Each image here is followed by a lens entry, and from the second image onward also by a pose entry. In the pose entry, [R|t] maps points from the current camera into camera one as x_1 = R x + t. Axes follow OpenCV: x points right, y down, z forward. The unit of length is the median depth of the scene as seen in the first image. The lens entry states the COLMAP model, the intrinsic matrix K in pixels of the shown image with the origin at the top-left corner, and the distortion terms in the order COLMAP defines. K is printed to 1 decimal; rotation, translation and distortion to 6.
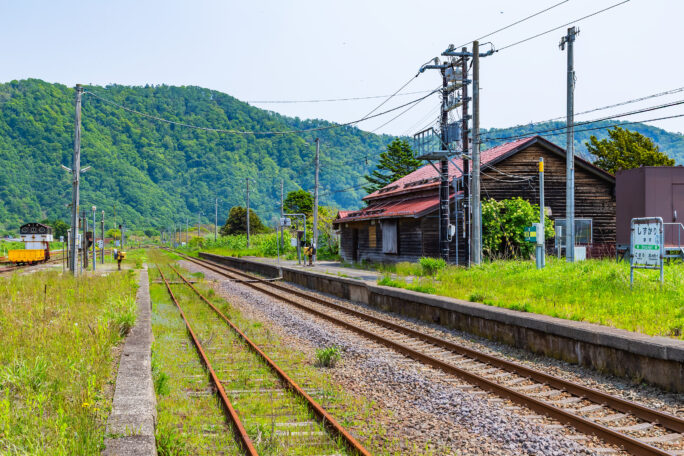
lens RADIAL K [[943.9, 0, 342.0], [0, 943.9, 229.6], [0, 0, 1]] dist [0.003947, 0.000000]
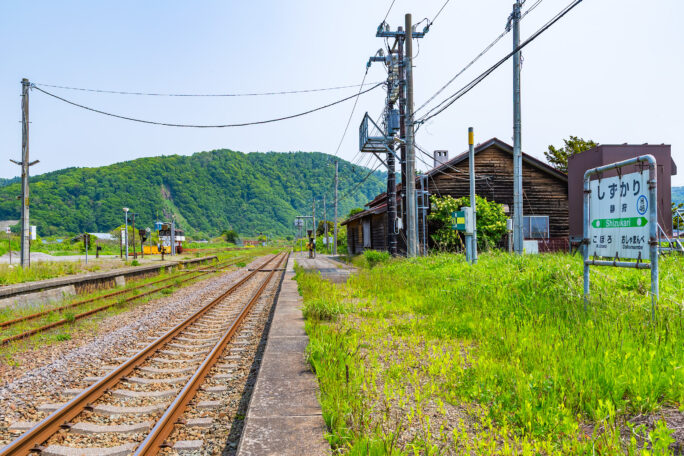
lens RADIAL K [[555.6, 0, 341.9], [0, 555.6, 224.8], [0, 0, 1]] dist [-0.000905, -0.006677]
pose [[0.992991, -0.000278, -0.118187, 0.111155], [-0.002310, 0.999761, -0.021756, 0.013641], [0.118165, 0.021877, 0.992753, 0.360861]]
